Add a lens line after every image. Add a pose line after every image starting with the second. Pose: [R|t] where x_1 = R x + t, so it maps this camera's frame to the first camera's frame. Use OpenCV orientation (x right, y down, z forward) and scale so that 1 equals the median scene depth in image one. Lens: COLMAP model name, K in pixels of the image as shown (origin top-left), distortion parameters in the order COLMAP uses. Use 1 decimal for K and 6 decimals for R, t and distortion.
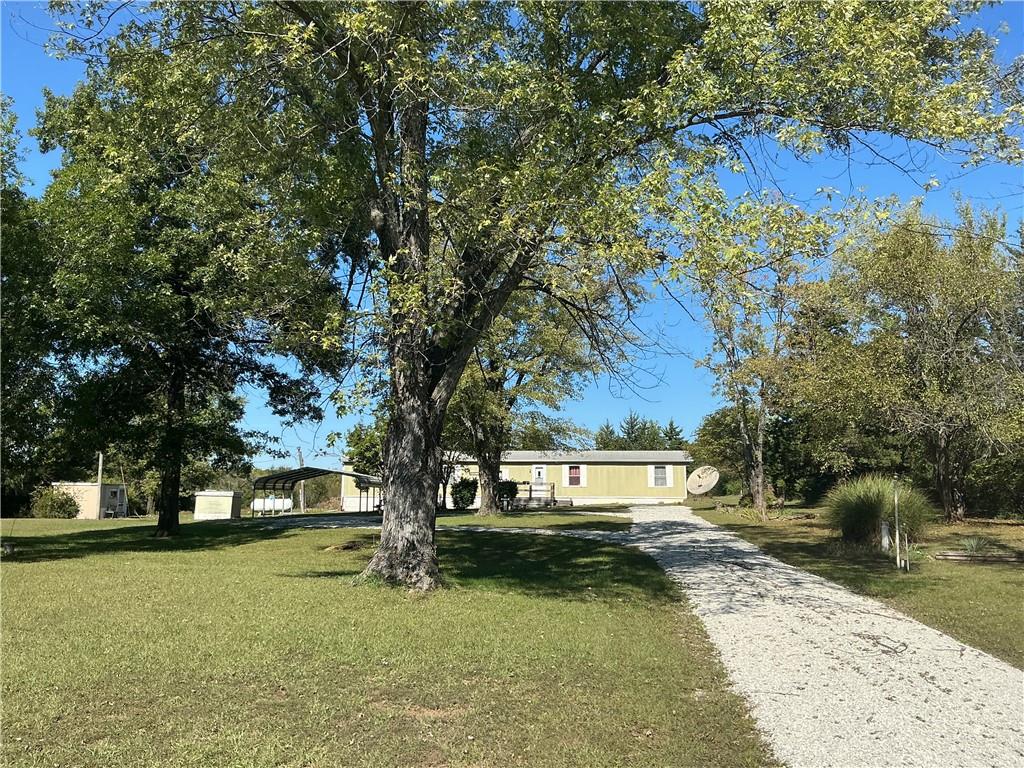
lens RADIAL K [[880.3, 0, 545.9], [0, 880.3, 363.3], [0, 0, 1]] dist [0.030893, -0.022800]
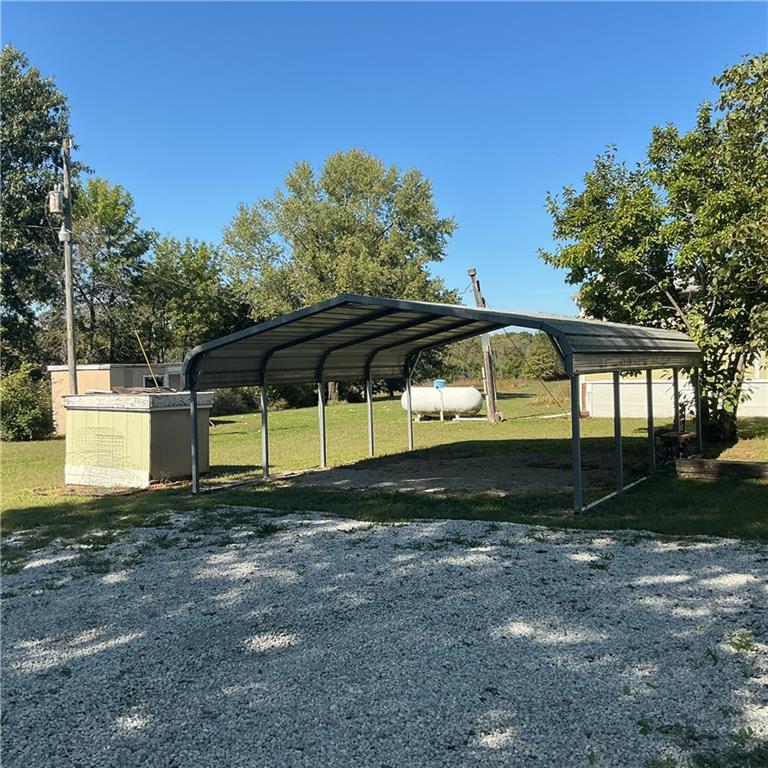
lens RADIAL K [[833.5, 0, 378.1], [0, 833.5, 386.0], [0, 0, 1]] dist [0.111175, 0.000000]
pose [[0.861596, -0.008781, -0.507519, -0.111146], [0.101896, 0.982489, 0.155986, 0.080096], [0.497262, -0.186111, 0.847404, 0.604749]]
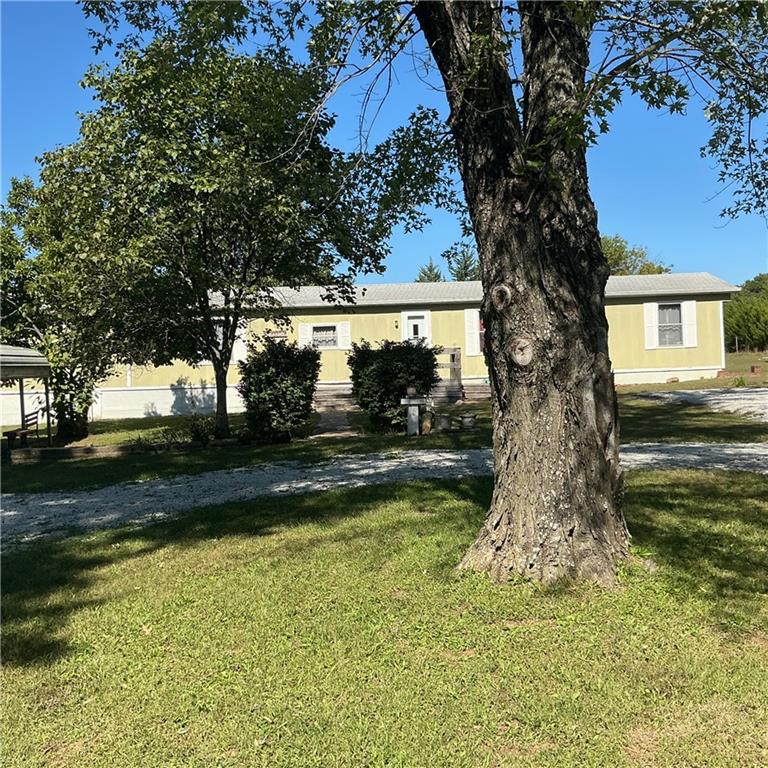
lens RADIAL K [[833.5, 0, 383.4], [0, 833.5, 376.6], [0, 0, 1]] dist [0.111175, 0.000000]
pose [[0.993852, -0.038259, 0.103901, -0.069664], [0.020140, 0.985215, 0.170133, 0.072544], [-0.108874, -0.166994, 0.979928, 0.549193]]
